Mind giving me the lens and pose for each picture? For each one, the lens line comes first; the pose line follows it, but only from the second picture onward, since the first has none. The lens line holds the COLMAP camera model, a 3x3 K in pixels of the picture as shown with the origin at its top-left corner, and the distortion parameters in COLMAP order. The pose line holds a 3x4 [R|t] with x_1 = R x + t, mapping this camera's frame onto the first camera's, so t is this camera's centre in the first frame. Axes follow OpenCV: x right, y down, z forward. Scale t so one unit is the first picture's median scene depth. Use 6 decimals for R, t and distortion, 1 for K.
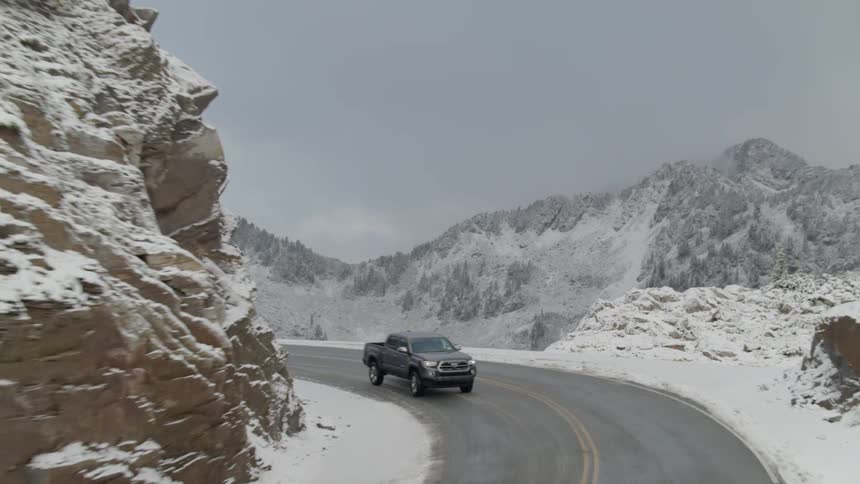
lens RADIAL K [[1252.3, 0, 474.0], [0, 1252.3, 283.7], [0, 0, 1]] dist [-0.051386, -0.046856]
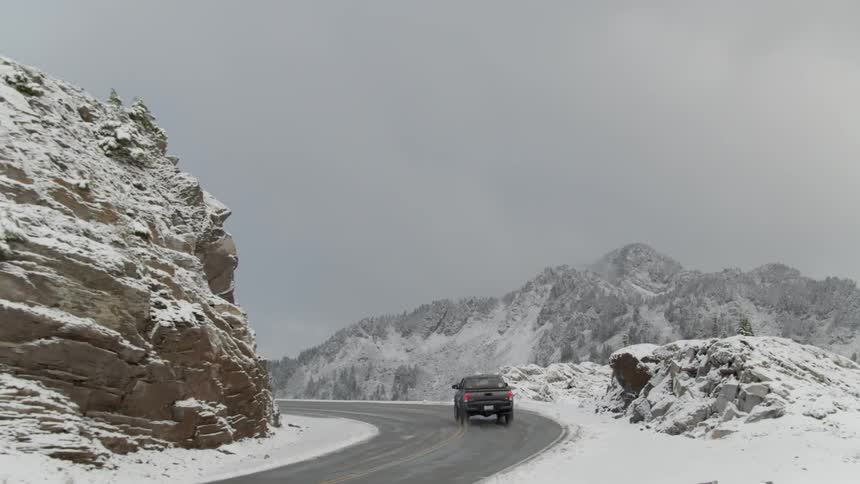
lens RADIAL K [[1252.3, 0, 474.0], [0, 1252.3, 283.7], [0, 0, 1]] dist [-0.051386, -0.046856]
pose [[0.995810, -0.004667, 0.091325, -0.034646], [0.012330, 0.996429, -0.083529, 0.065300], [-0.090609, 0.084305, 0.992312, -0.528777]]
